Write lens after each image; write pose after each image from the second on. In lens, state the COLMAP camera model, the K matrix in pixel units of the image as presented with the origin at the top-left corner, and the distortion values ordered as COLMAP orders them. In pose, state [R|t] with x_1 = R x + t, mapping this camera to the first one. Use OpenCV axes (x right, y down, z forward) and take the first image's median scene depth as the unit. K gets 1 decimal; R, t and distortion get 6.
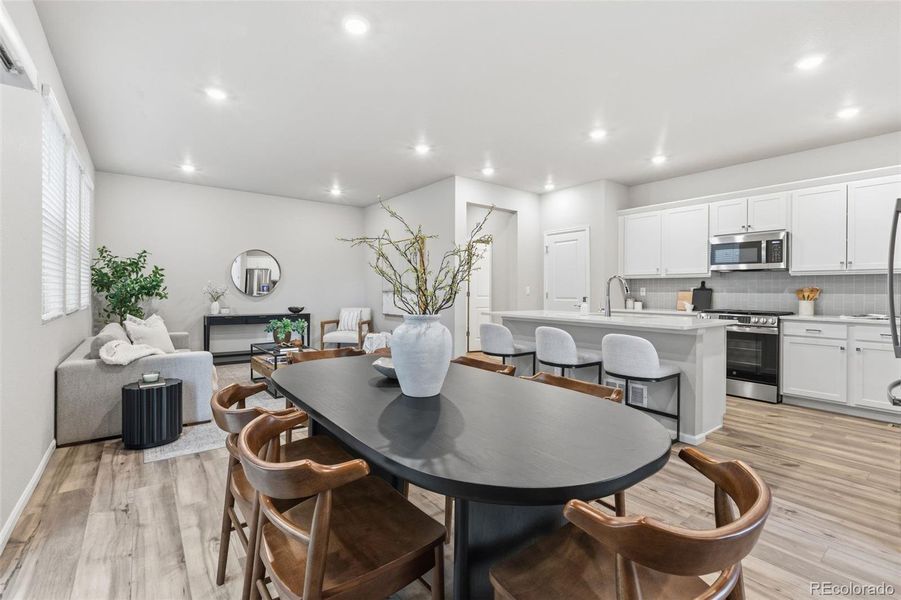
lens RADIAL K [[404.1, 0, 449.4], [0, 404.1, 291.5], [0, 0, 1]] dist [0.006001, -0.001460]
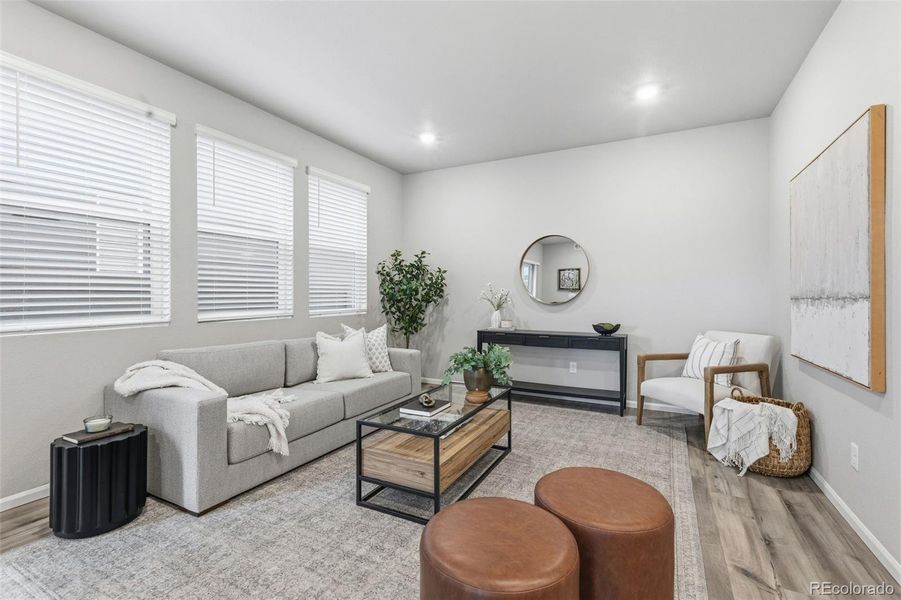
lens RADIAL K [[404.1, 0, 460.3], [0, 404.1, 297.7], [0, 0, 1]] dist [0.006001, -0.001460]
pose [[0.425694, 0.002017, -0.904865, 0.074772], [-0.000915, 0.999998, 0.001799, -0.000832], [0.904867, 0.000062, 0.425695, 0.722061]]
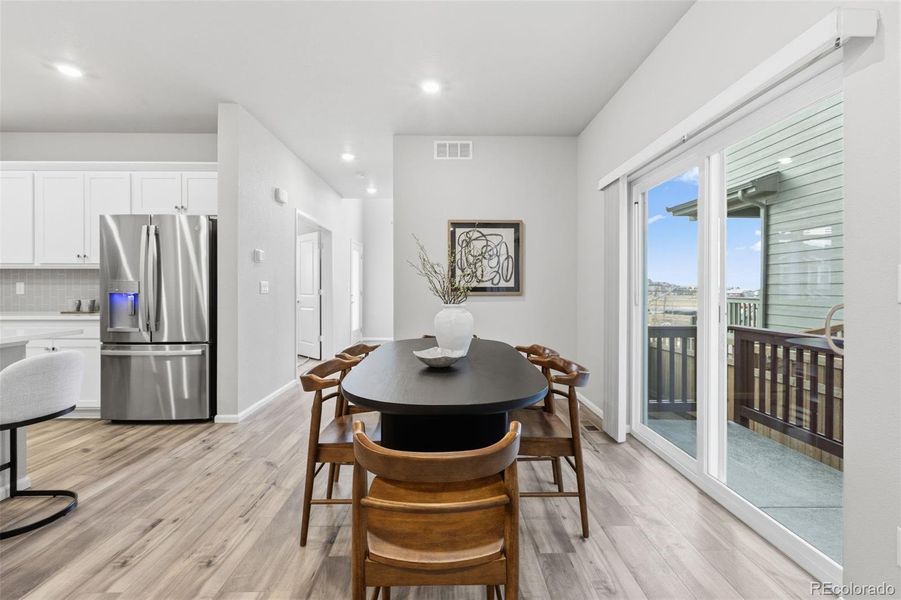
lens RADIAL K [[404.1, 0, 452.0], [0, 404.1, 289.0], [0, 0, 1]] dist [0.006001, -0.001460]
pose [[-0.798388, -0.009045, 0.602076, -0.289125], [-0.003784, 0.999943, 0.010006, -0.004867], [-0.602132, 0.005710, -0.798376, 0.653369]]
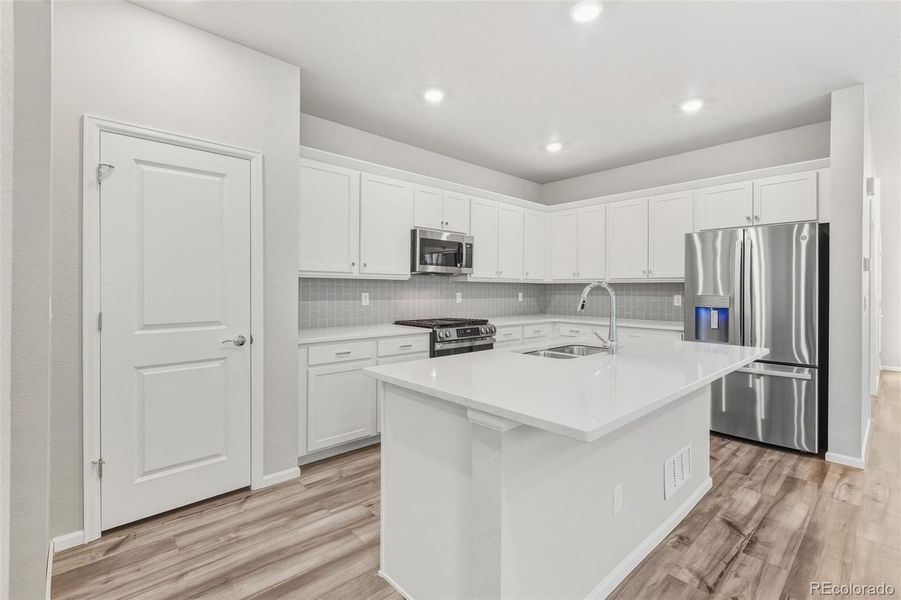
lens RADIAL K [[404.1, 0, 450.2], [0, 404.1, 288.4], [0, 0, 1]] dist [0.006001, -0.001460]
pose [[-0.082679, -0.004896, 0.996564, -0.111881], [-0.002035, 0.999987, 0.004744, -0.022359], [-0.996574, -0.001636, -0.082687, 0.933891]]
